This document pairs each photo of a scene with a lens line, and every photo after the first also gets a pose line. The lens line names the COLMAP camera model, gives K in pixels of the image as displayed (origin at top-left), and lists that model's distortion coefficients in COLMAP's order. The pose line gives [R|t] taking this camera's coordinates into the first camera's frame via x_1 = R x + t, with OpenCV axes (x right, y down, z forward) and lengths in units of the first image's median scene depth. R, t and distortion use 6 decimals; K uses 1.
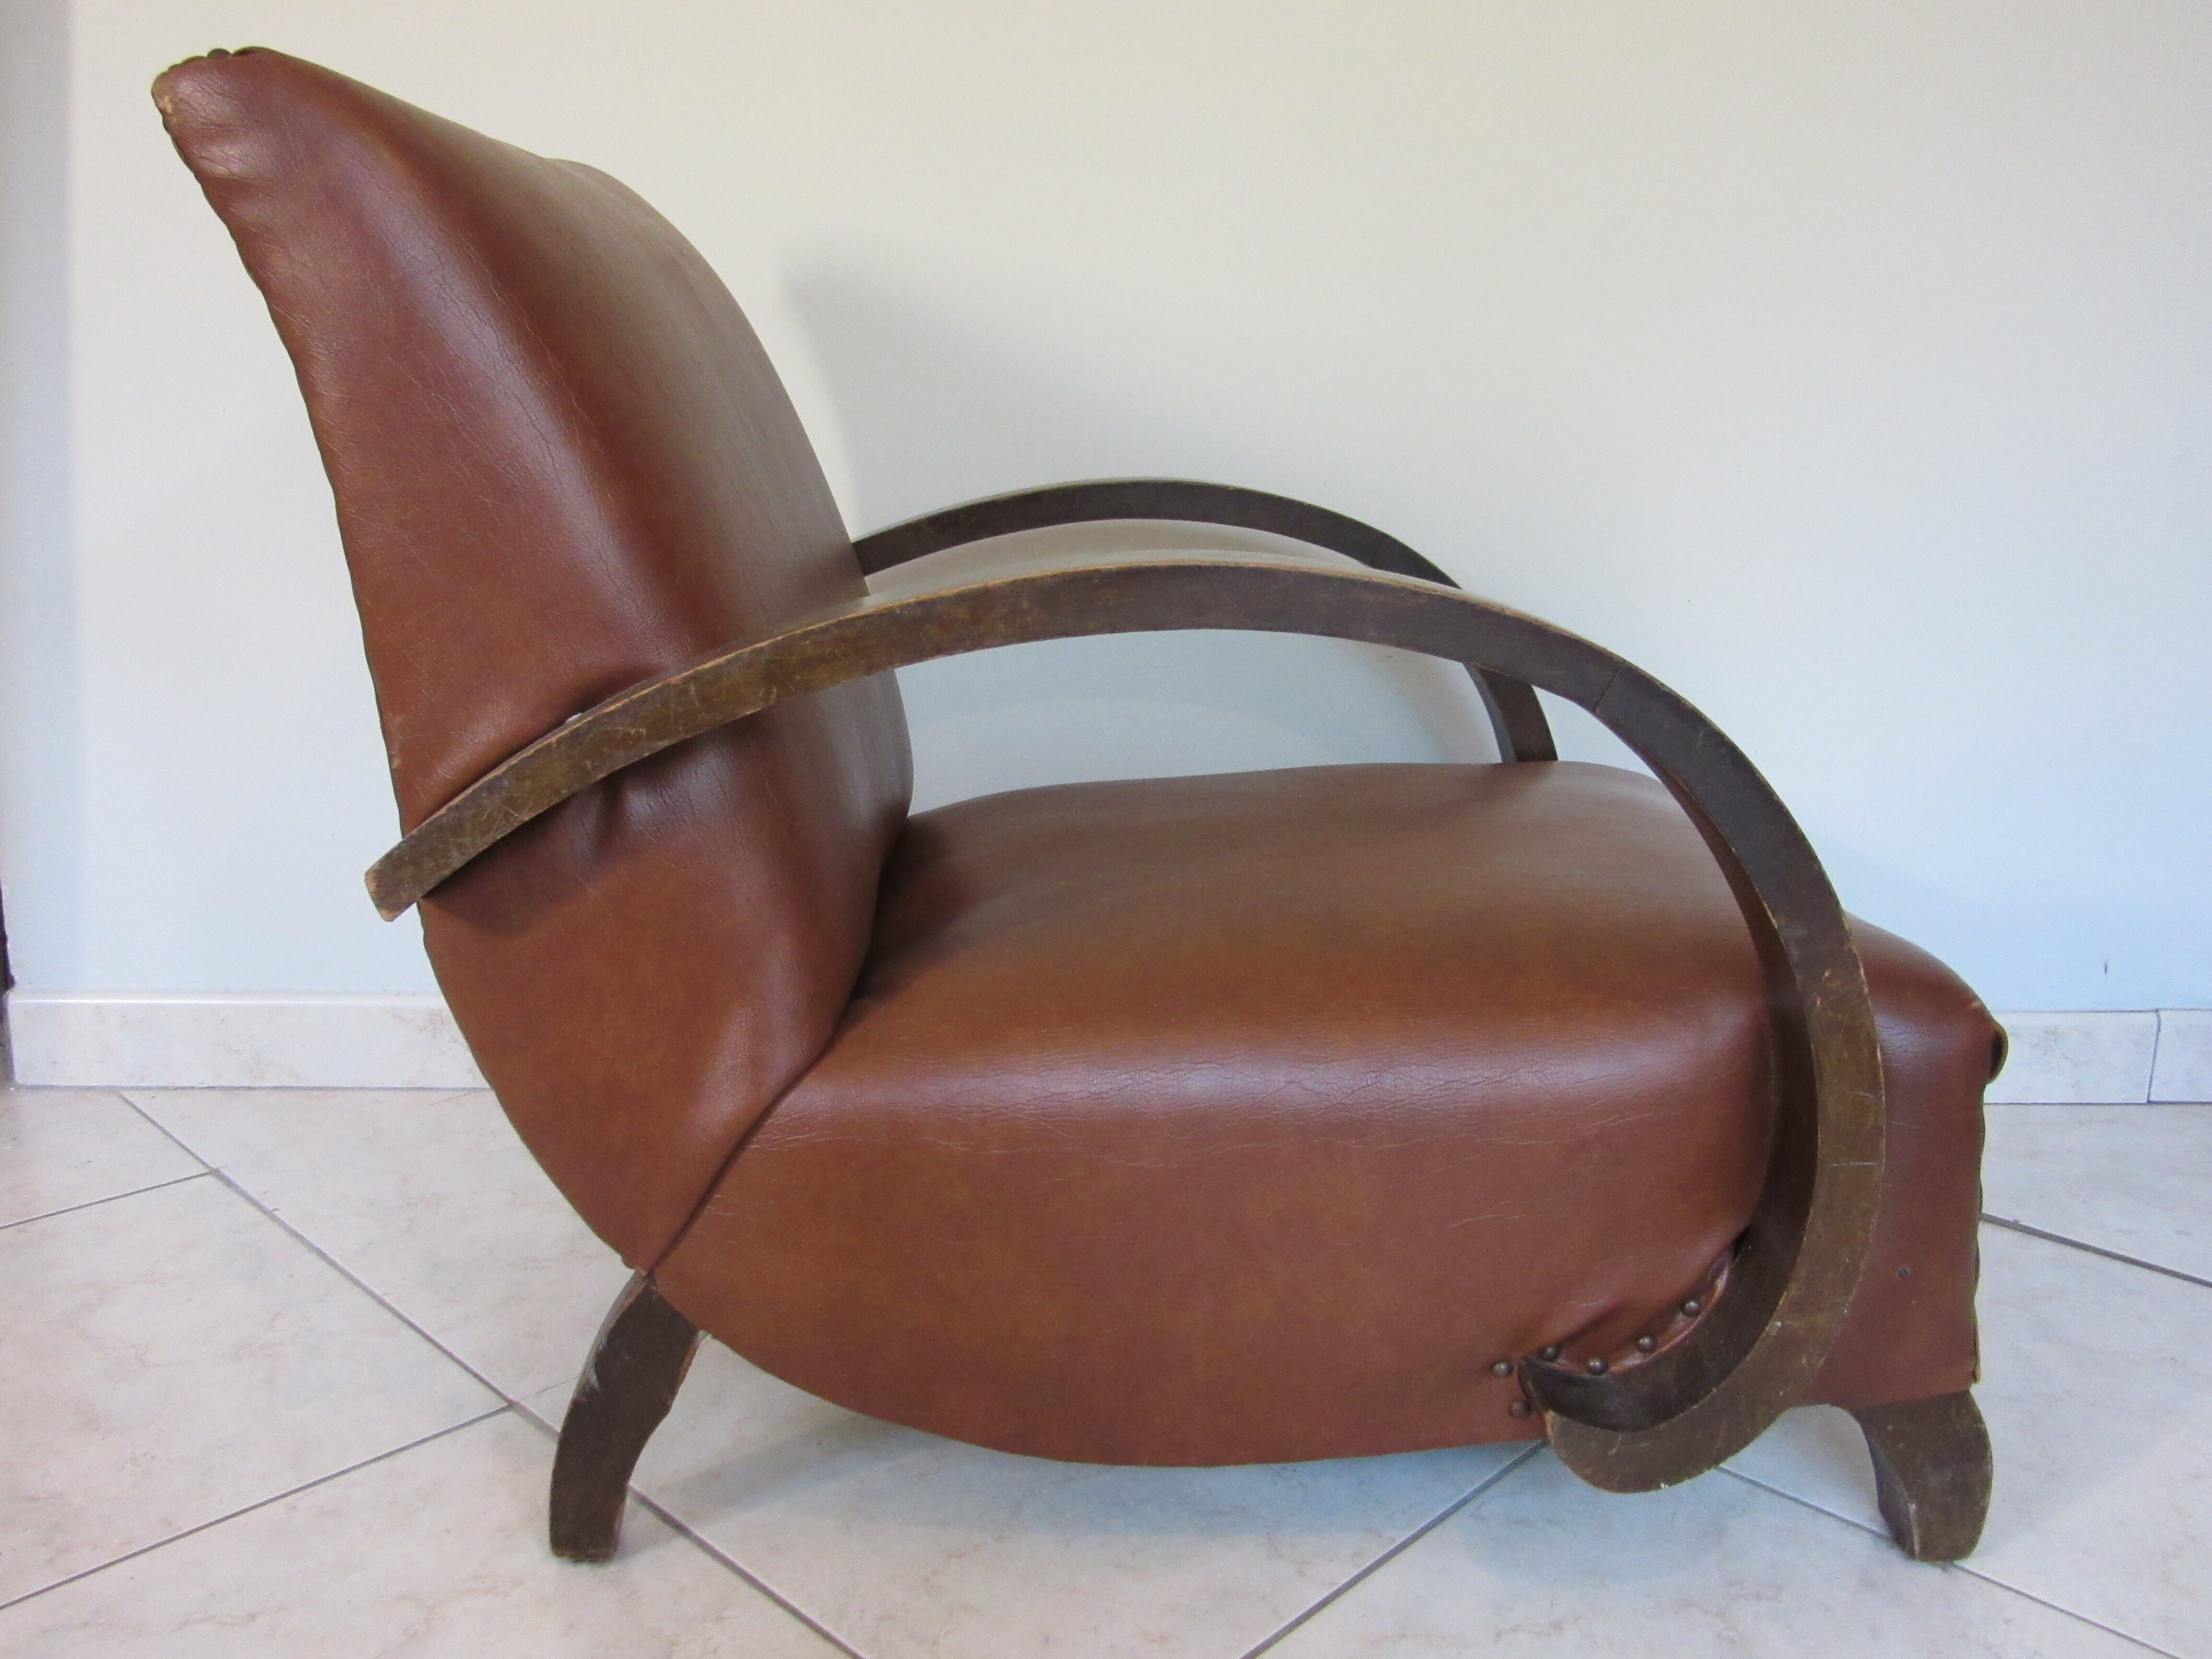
lens RADIAL K [[1864.1, 0, 1092.2], [0, 1864.1, 832.6], [0, 0, 1]] dist [-0.045949, 0.039900]
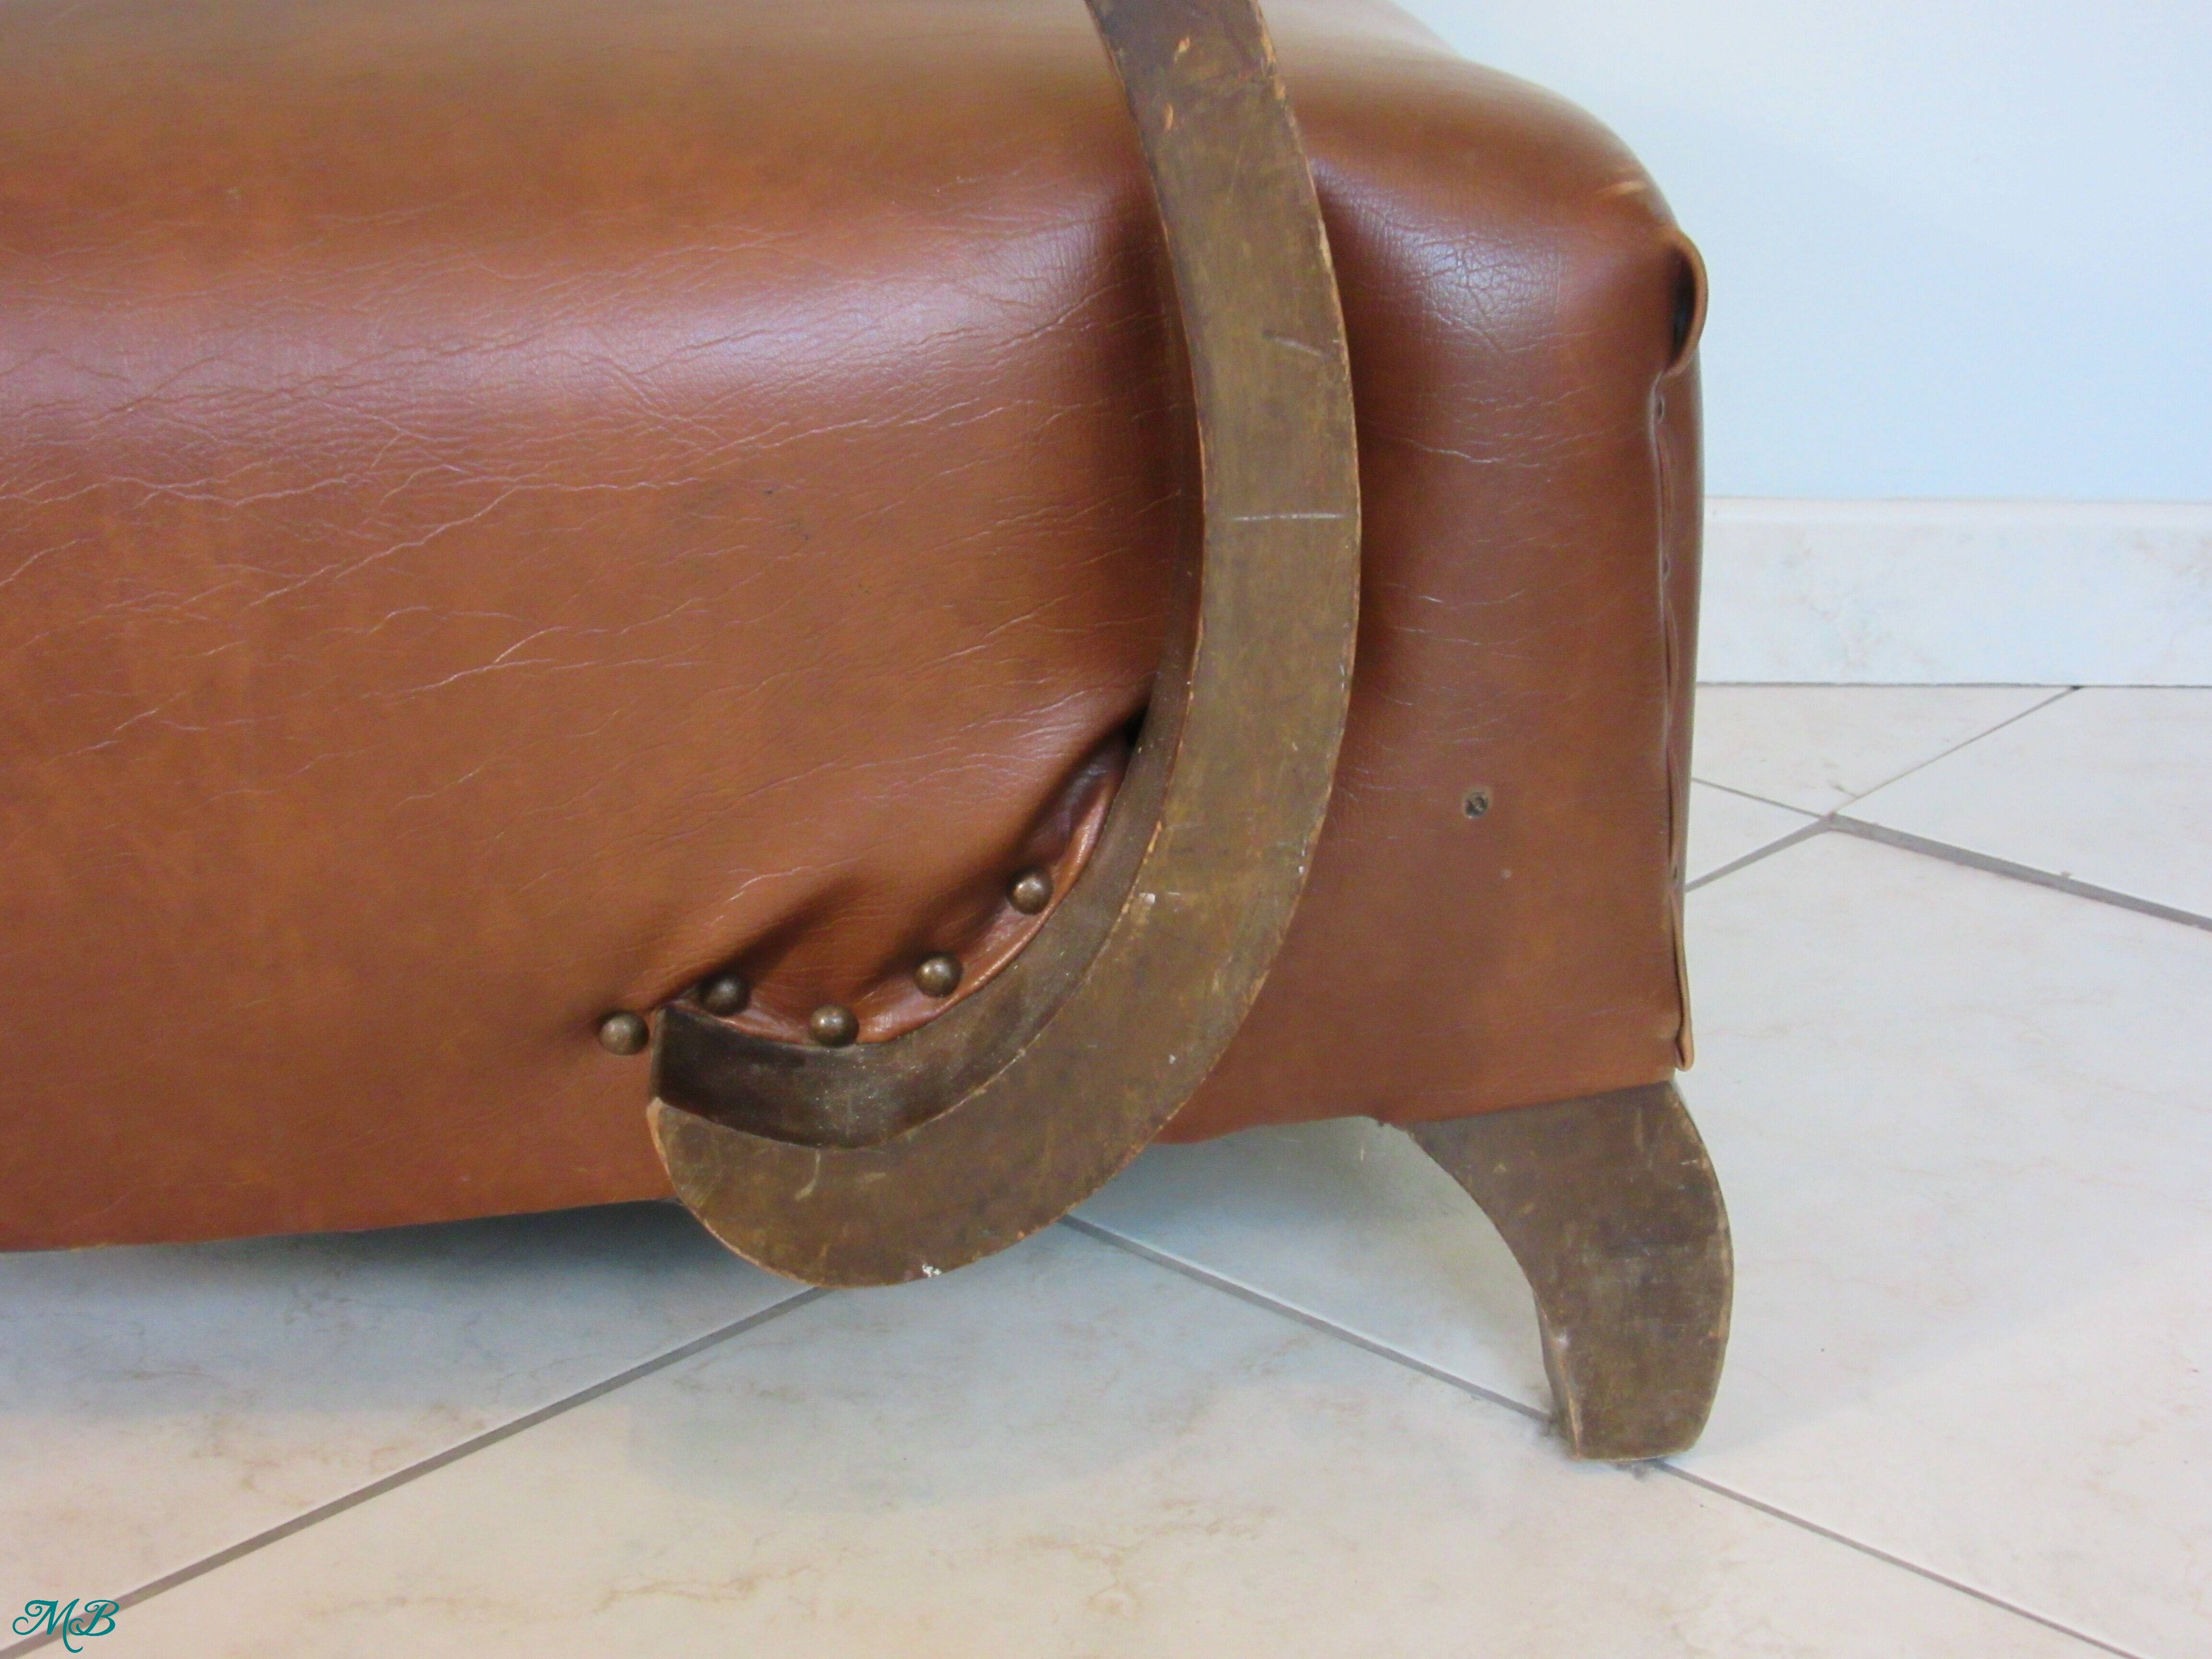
lens RADIAL K [[3246.2, 0, 1100.0], [0, 3246.2, 830.1], [0, 0, 1]] dist [-0.111747, 0.000000]
pose [[0.999488, -0.004207, 0.031734, 0.299162], [0.000822, 0.994371, 0.105951, 0.149733], [-0.032001, -0.105871, 0.993865, 0.207353]]
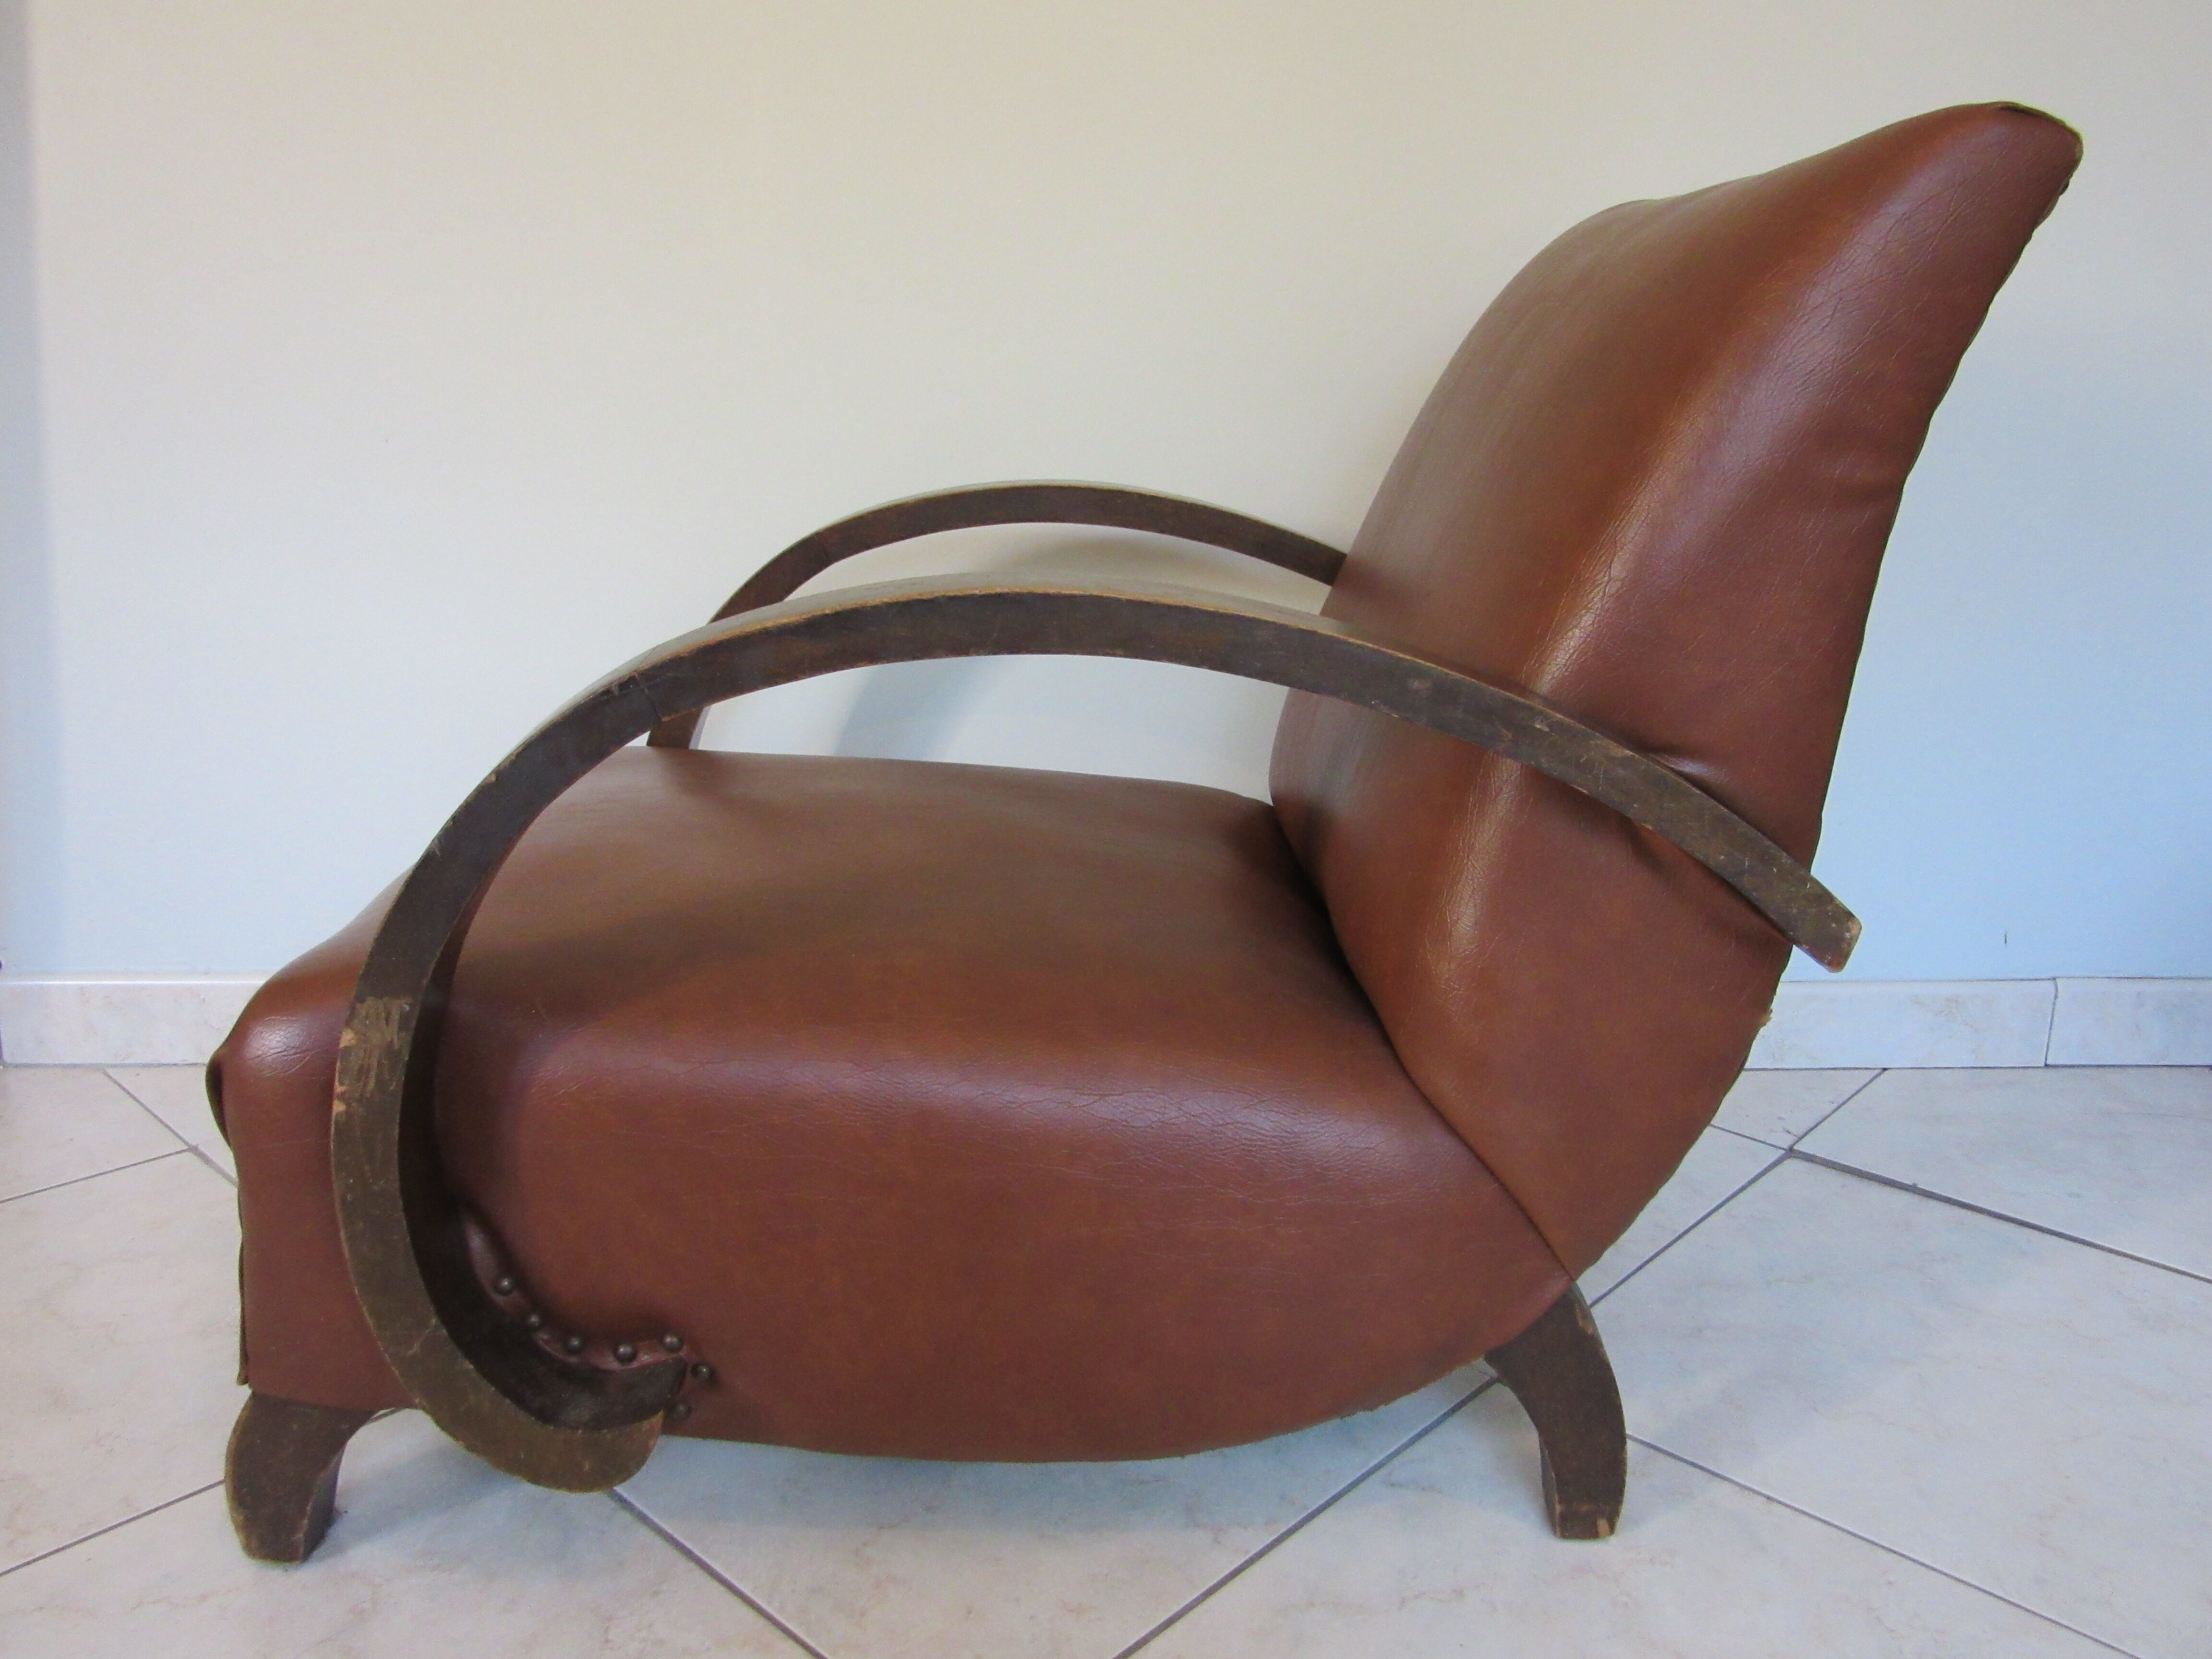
lens RADIAL K [[1751.8, 0, 1096.4], [0, 1751.8, 826.7], [0, 0, 1]] dist [-0.009659, -0.002421]
pose [[0.999931, -0.005687, 0.010237, 0.036723], [0.005441, 0.999698, 0.023950, -0.027257], [-0.010370, -0.023893, 0.999661, 0.022513]]
